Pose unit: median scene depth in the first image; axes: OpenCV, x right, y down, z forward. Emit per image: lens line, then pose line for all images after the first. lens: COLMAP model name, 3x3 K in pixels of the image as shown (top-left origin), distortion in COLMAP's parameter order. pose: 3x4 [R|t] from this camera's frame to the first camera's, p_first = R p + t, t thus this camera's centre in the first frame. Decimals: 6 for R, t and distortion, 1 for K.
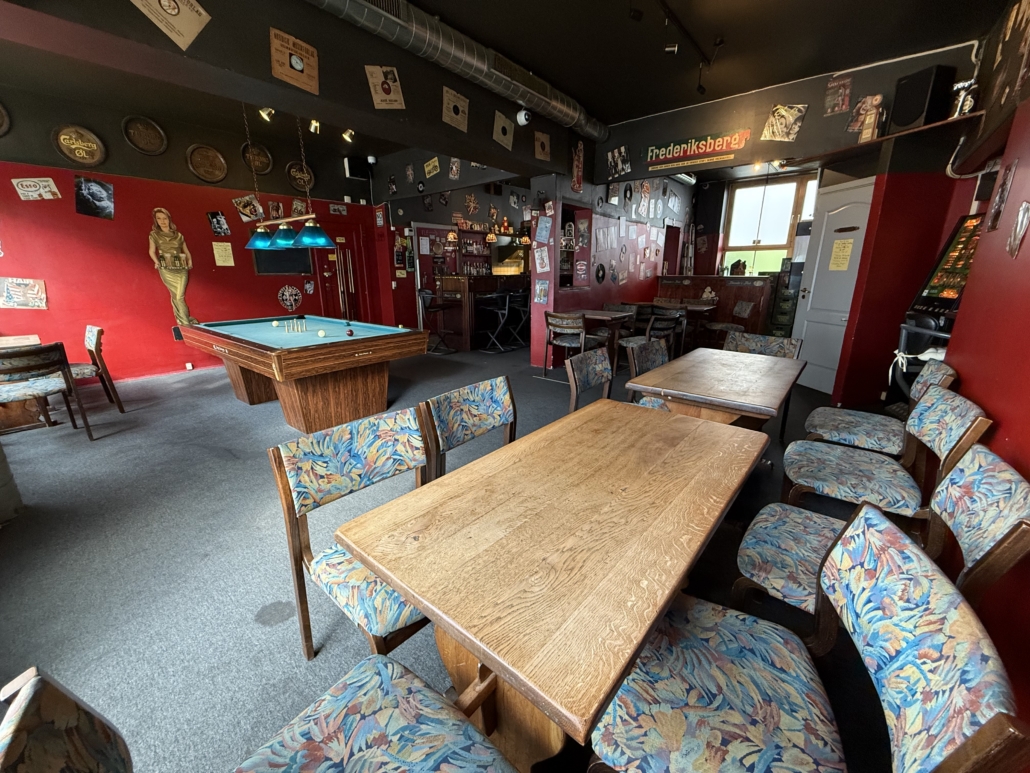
lens RADIAL K [[413.6, 0, 515.0], [0, 413.6, 386.5], [0, 0, 1]] dist [0.000294, 0.000062]
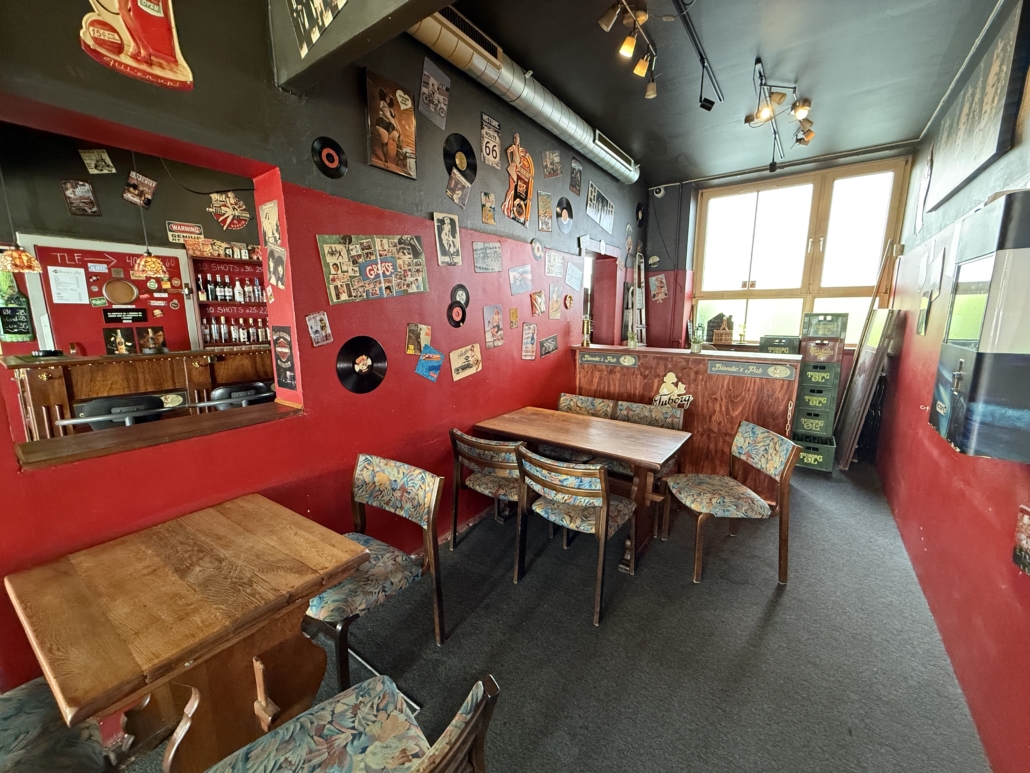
lens RADIAL K [[414.9, 0, 510.3], [0, 414.9, 386.2], [0, 0, 1]] dist [0.002321, -0.000011]
pose [[0.998685, -0.005434, 0.050971, 0.227284], [0.010495, 0.994977, -0.099554, -0.159057], [-0.050174, 0.099958, 0.993726, 0.470775]]
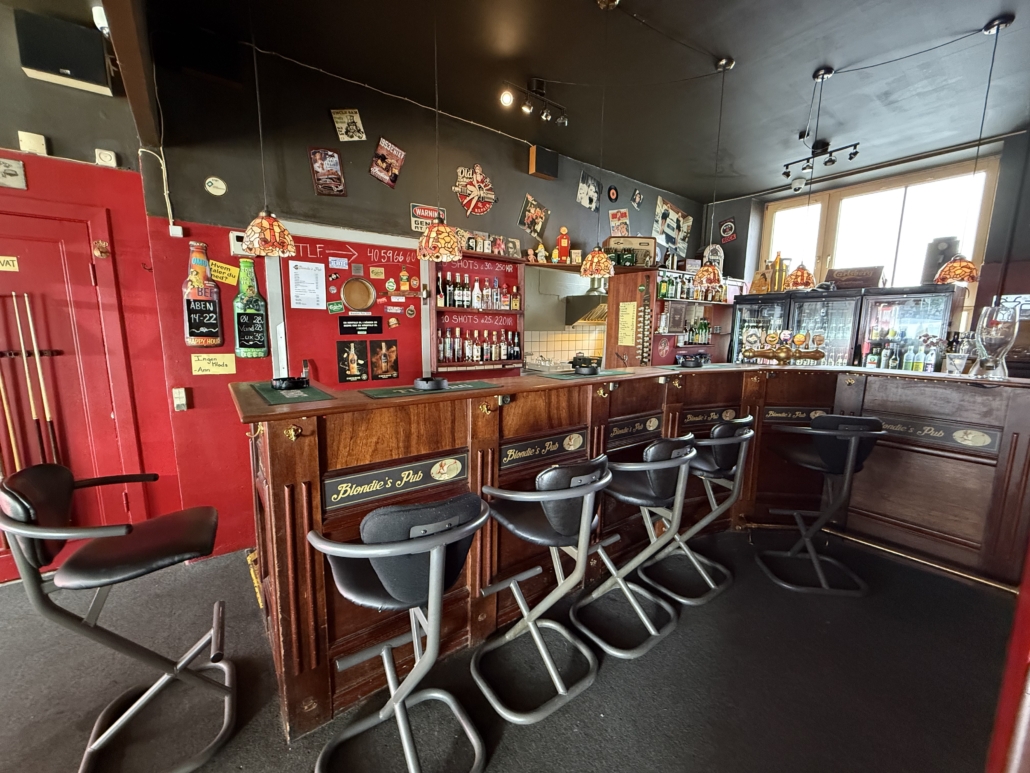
lens RADIAL K [[414.9, 0, 510.3], [0, 414.9, 386.2], [0, 0, 1]] dist [0.002321, -0.000011]
pose [[0.969606, 0.049261, -0.239659, 0.036798], [-0.079905, 0.989568, -0.119876, -0.203497], [0.231254, 0.135382, 0.963428, 0.637379]]
